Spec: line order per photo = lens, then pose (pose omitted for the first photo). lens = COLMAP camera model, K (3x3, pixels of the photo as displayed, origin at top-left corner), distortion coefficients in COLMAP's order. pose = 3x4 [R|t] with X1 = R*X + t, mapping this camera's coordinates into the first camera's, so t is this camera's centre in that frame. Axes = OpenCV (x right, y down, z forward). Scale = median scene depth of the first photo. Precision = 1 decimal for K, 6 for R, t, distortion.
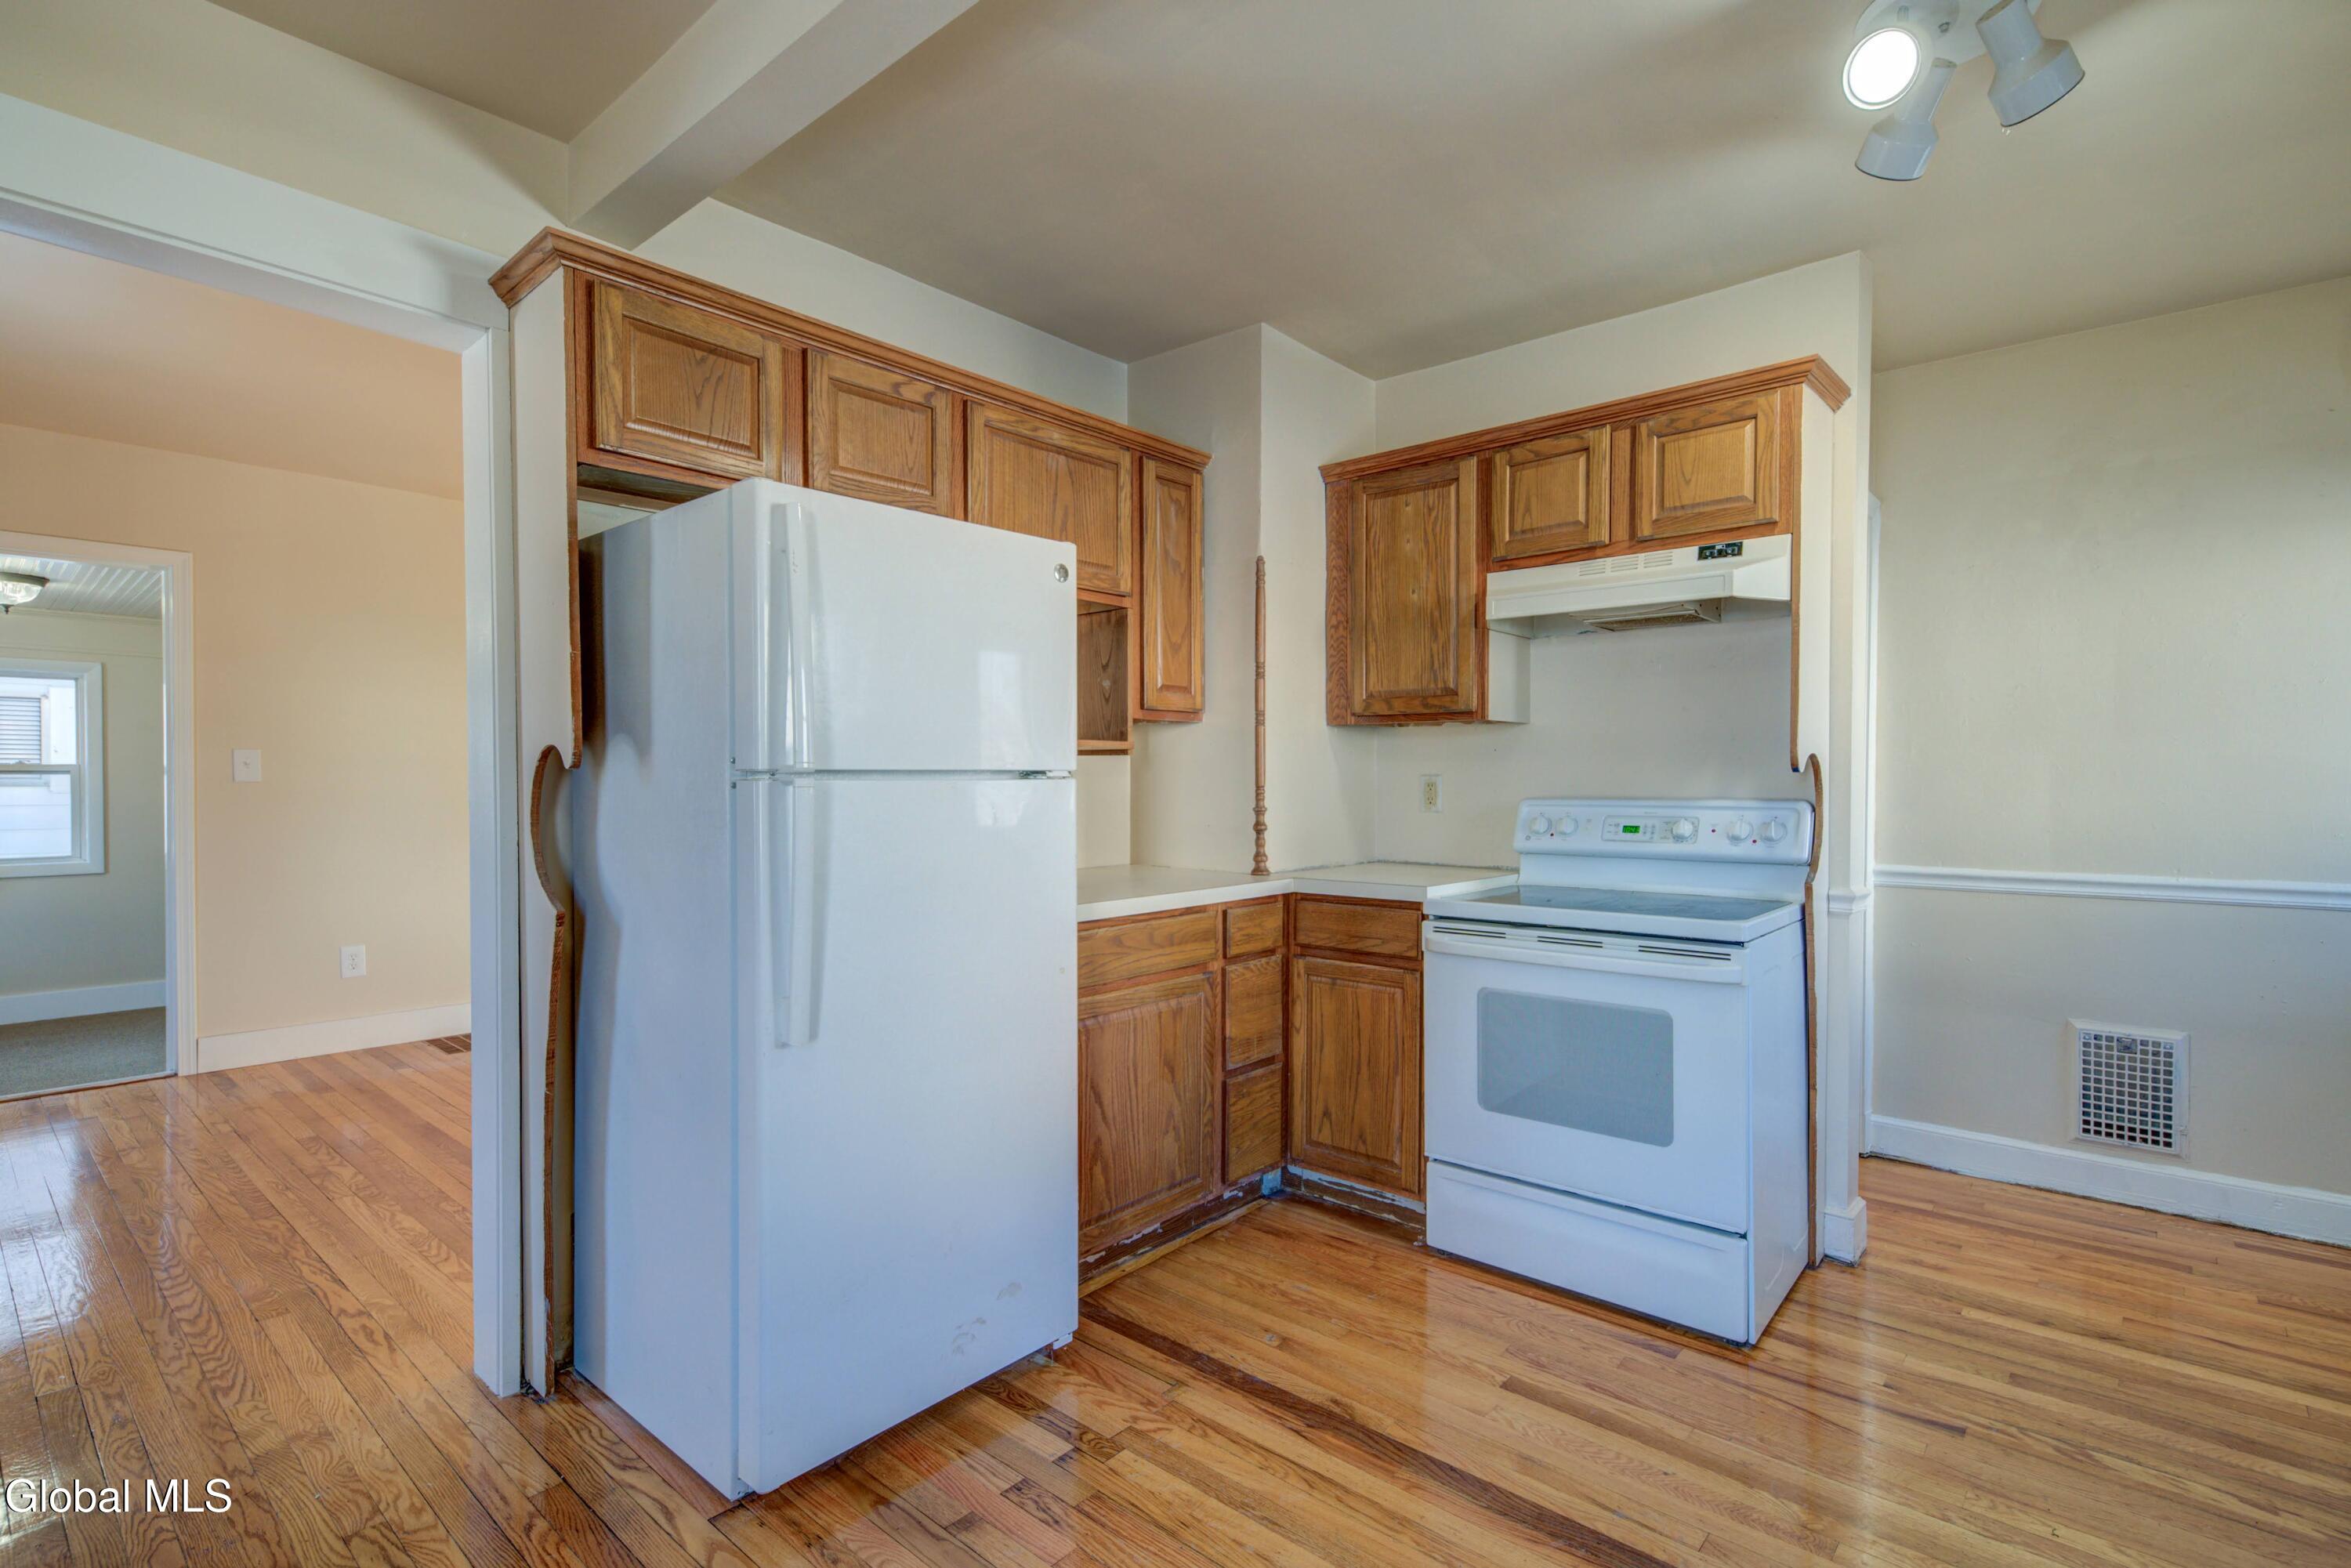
lens RADIAL K [[1097.3, 0, 1179.3], [0, 1097.3, 792.8], [0, 0, 1]] dist [0.010437, -0.000414]
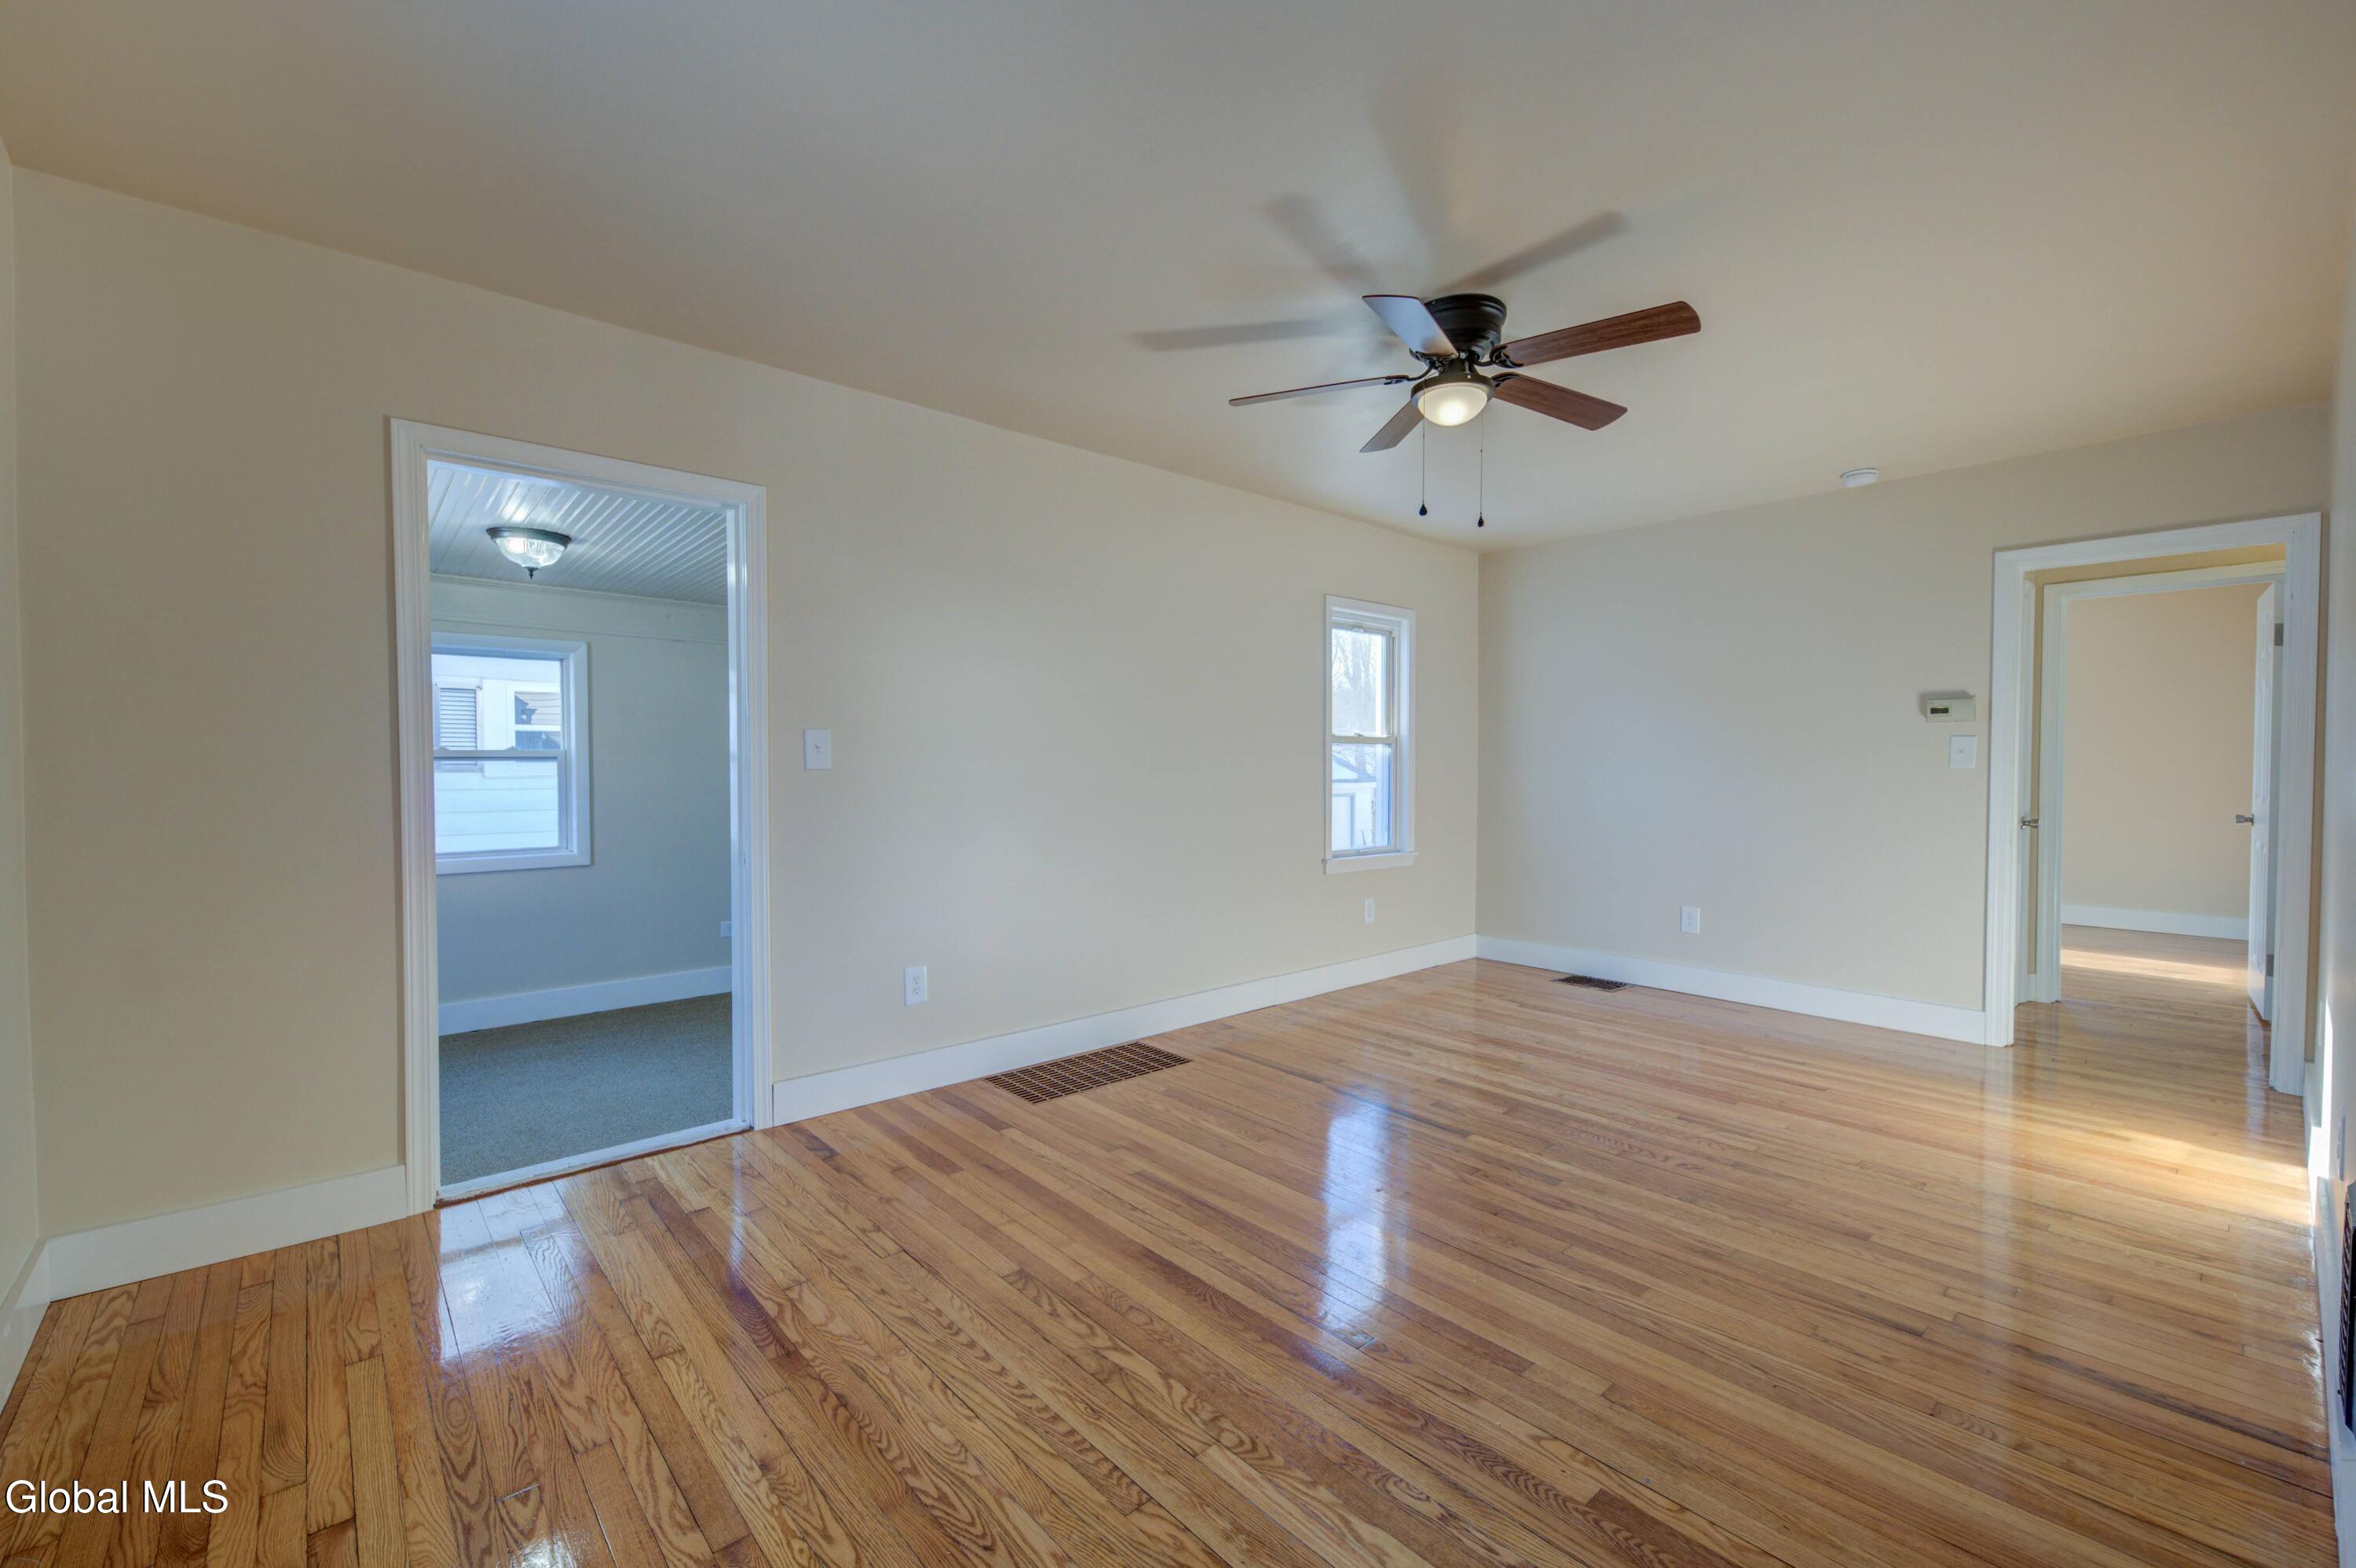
lens RADIAL K [[974.3, 0, 1228.4], [0, 974.3, 787.4], [0, 0, 1]] dist [0.000331, -0.000622]
pose [[0.994376, -0.001186, -0.105903, -0.467698], [0.002810, 0.999881, 0.015189, -0.006788], [0.105873, -0.015401, 0.994260, 0.318214]]
